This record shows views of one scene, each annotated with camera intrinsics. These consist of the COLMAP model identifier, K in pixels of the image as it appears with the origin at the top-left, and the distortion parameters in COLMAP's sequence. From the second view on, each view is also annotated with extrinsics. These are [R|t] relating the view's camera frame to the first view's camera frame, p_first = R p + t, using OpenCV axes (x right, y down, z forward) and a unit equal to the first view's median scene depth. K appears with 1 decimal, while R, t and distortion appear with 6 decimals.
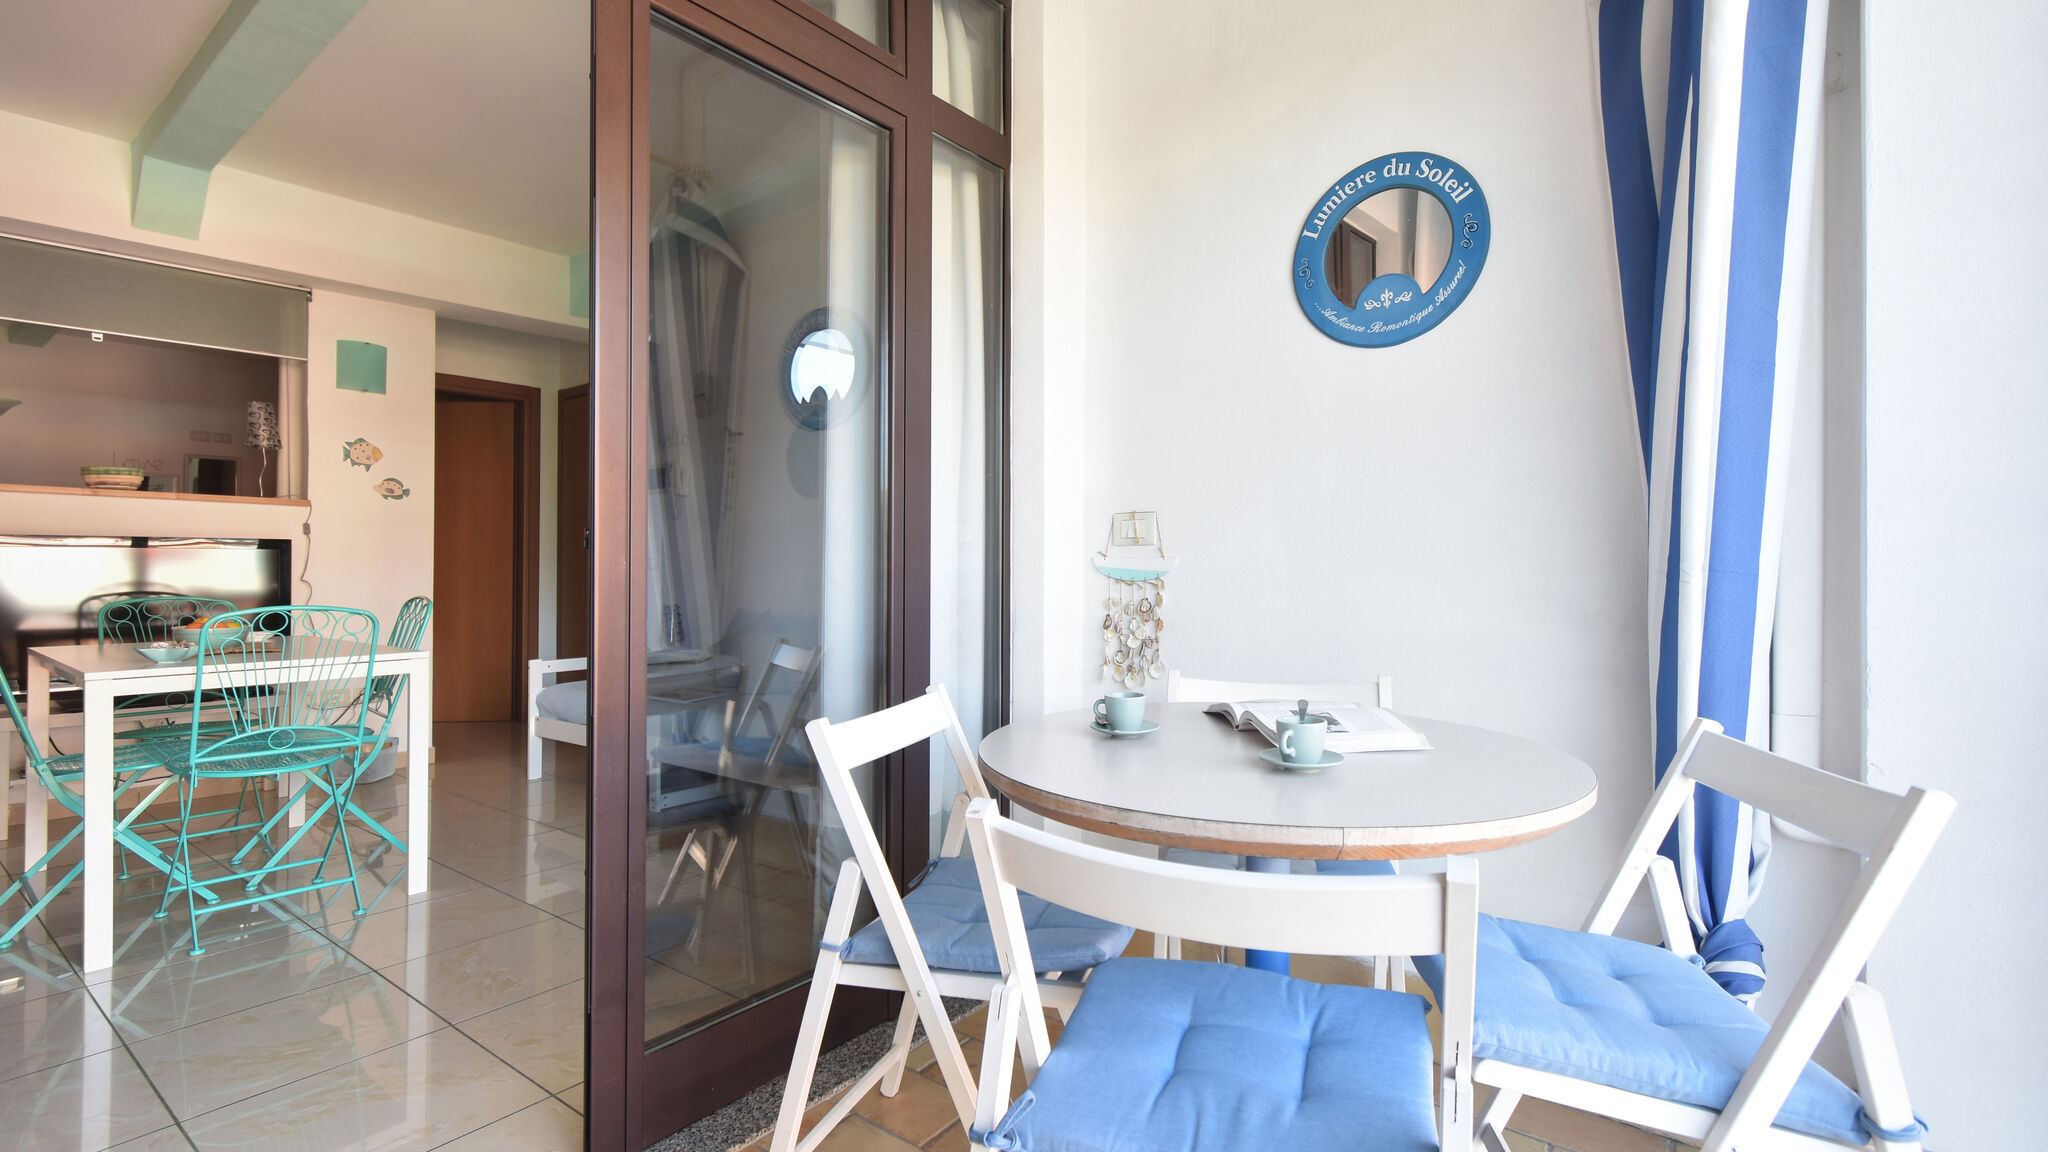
lens RADIAL K [[933.5, 0, 1051.5], [0, 933.5, 557.1], [0, 0, 1]] dist [-0.002526, -0.000227]
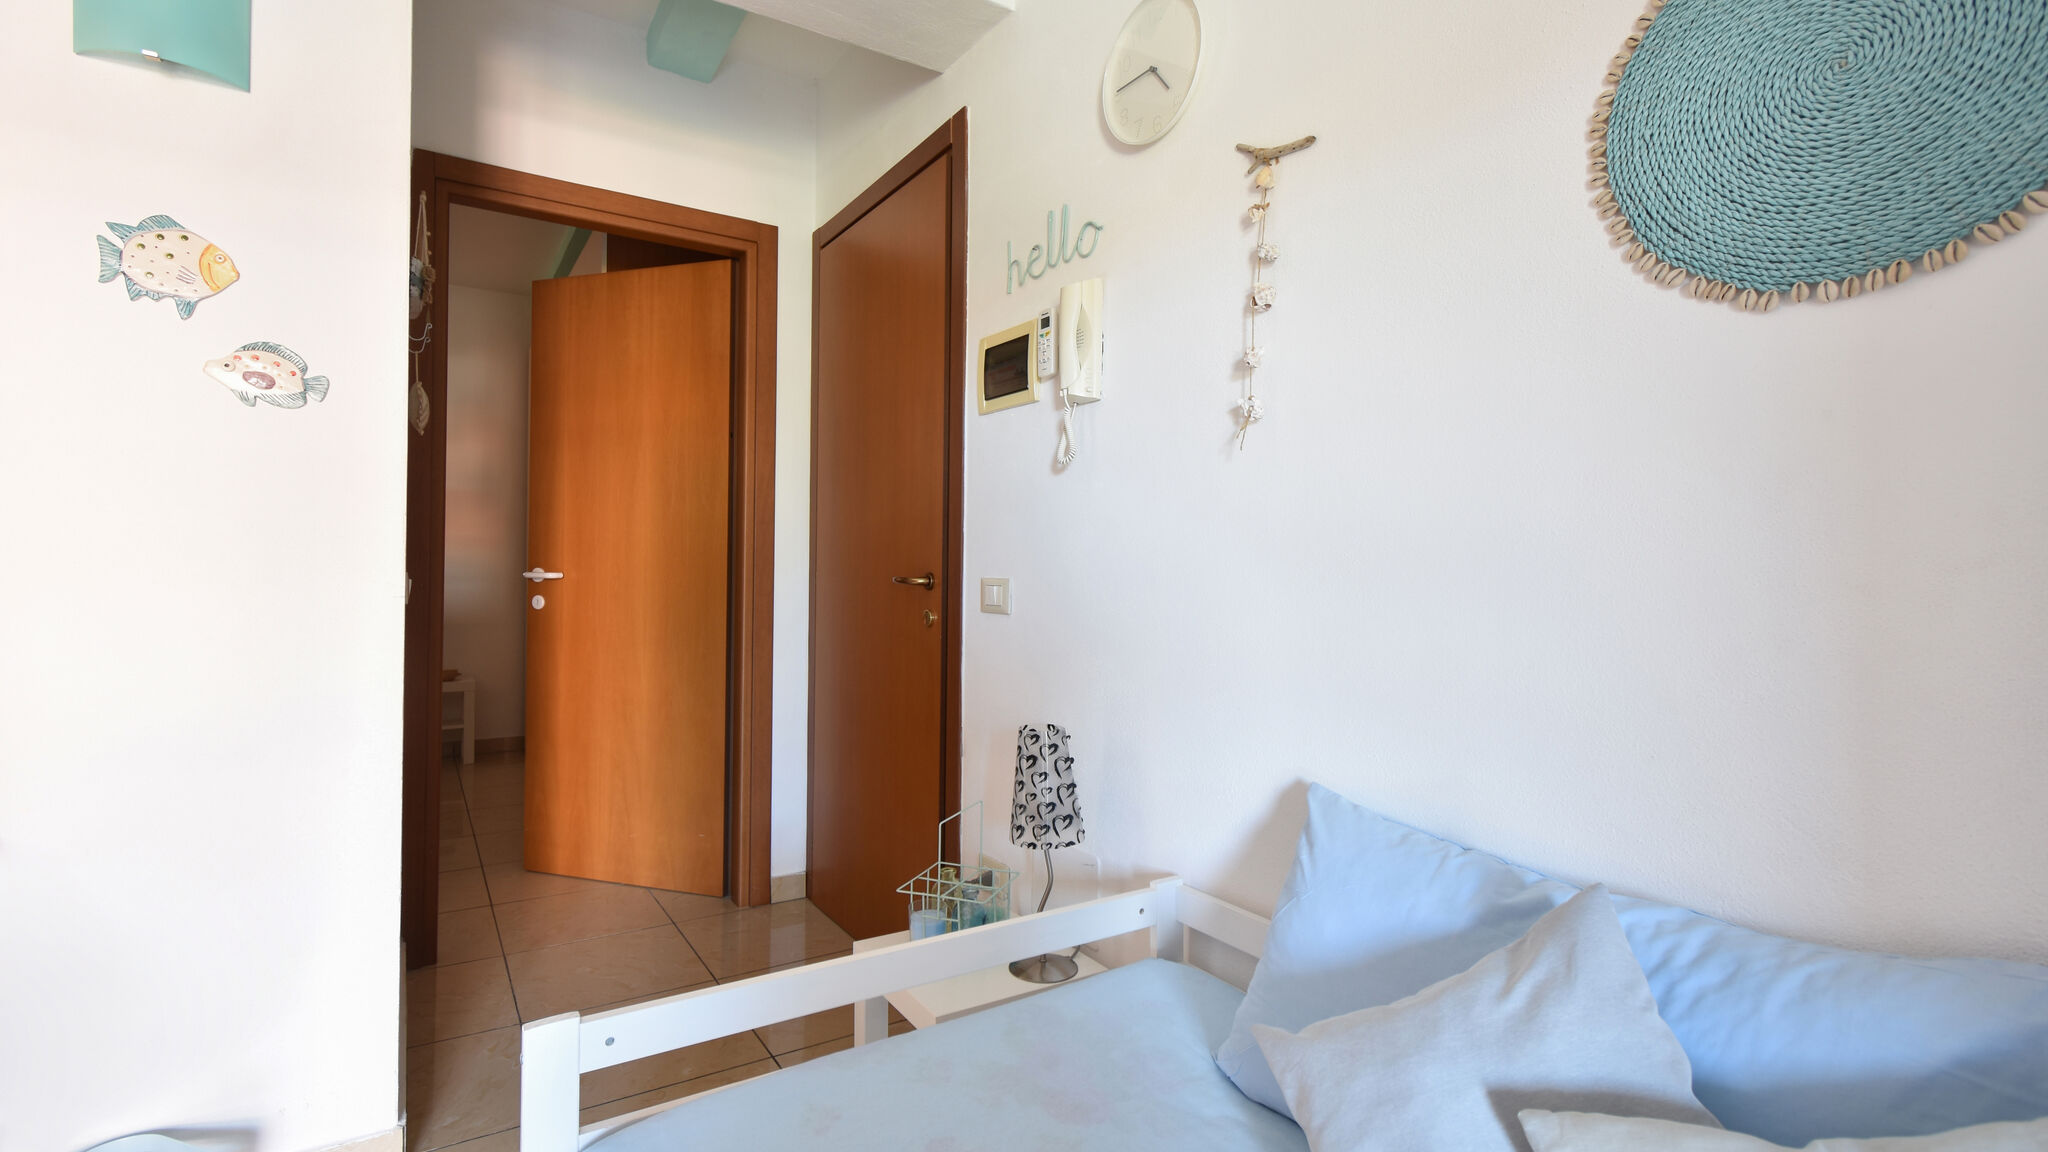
lens RADIAL K [[922.0, 0, 1016.8], [0, 922.0, 564.9], [0, 0, 1]] dist [0.014416, 0.000078]
pose [[0.936436, 0.005485, -0.350795, -0.370726], [-0.001956, 0.999944, 0.010412, -0.011595], [0.350832, -0.009064, 0.936394, 0.845317]]
